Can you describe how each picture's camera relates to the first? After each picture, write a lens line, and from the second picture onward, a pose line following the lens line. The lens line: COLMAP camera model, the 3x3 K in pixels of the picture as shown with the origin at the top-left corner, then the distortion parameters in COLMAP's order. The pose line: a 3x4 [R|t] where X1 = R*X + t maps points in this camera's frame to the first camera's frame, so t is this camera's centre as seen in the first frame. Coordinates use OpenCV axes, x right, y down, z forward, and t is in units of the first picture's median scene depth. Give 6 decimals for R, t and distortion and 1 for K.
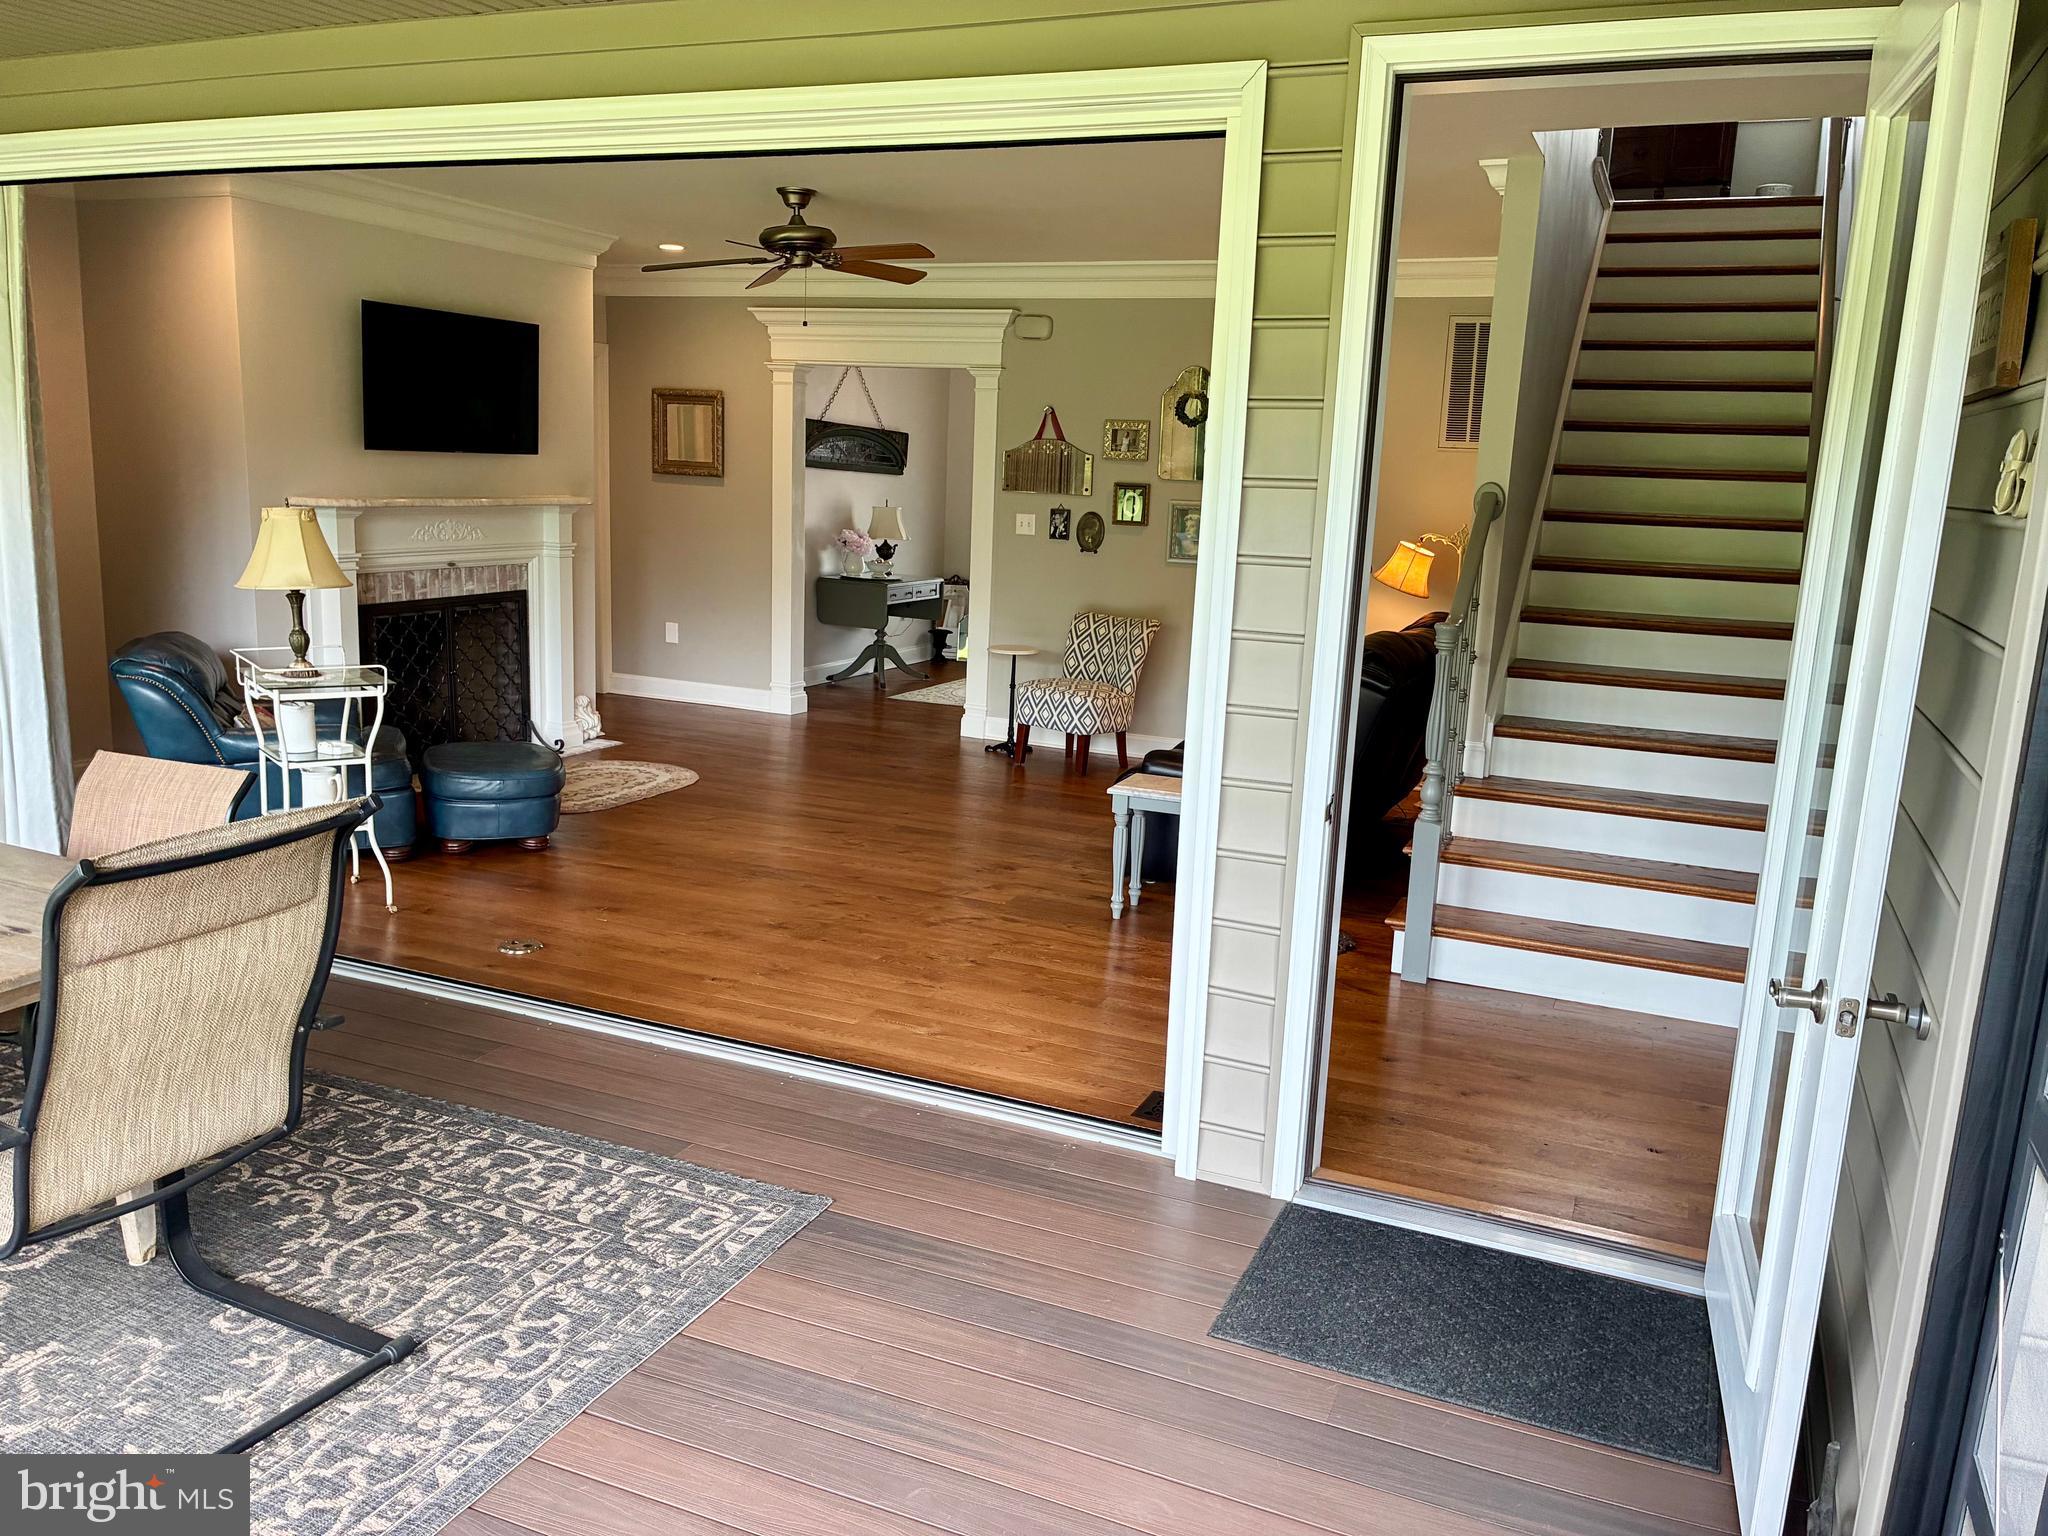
lens RADIAL K [[1570.6, 0, 1034.8], [0, 1570.6, 765.2], [0, 0, 1]] dist [0.061354, -0.082670]
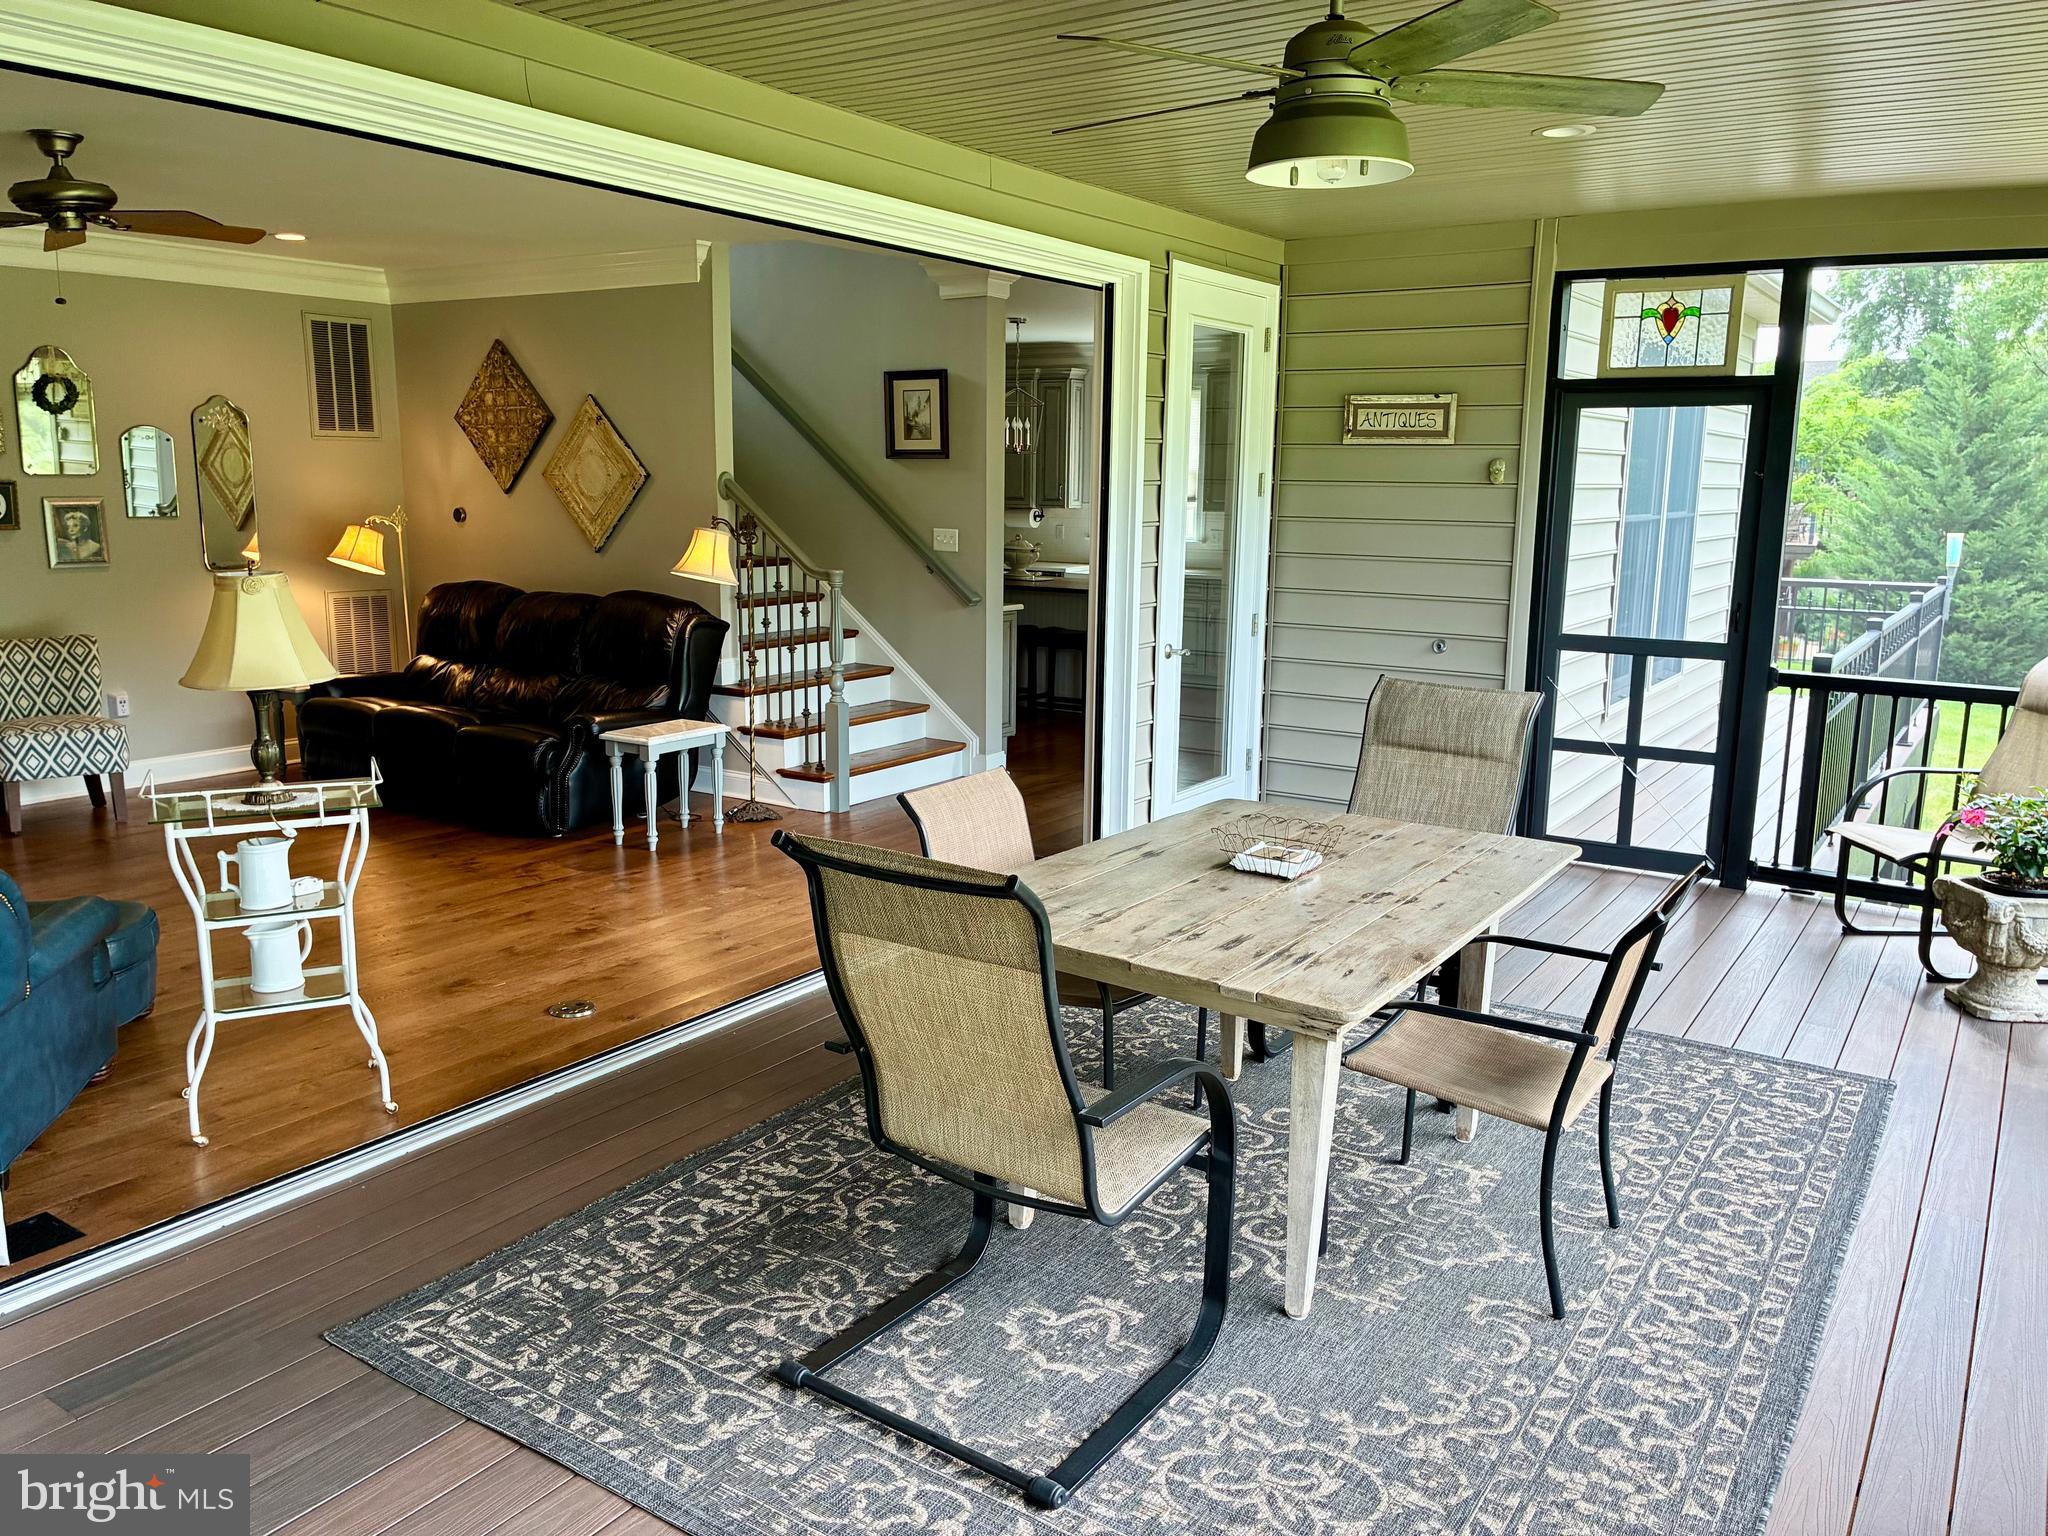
lens RADIAL K [[1570.6, 0, 1034.8], [0, 1570.6, 765.2], [0, 0, 1]] dist [0.061354, -0.082670]
pose [[0.165231, -0.218759, 0.961688, -0.763457], [0.180786, 0.965287, 0.188516, -0.101195], [-0.969544, 0.142710, 0.199044, 0.347741]]
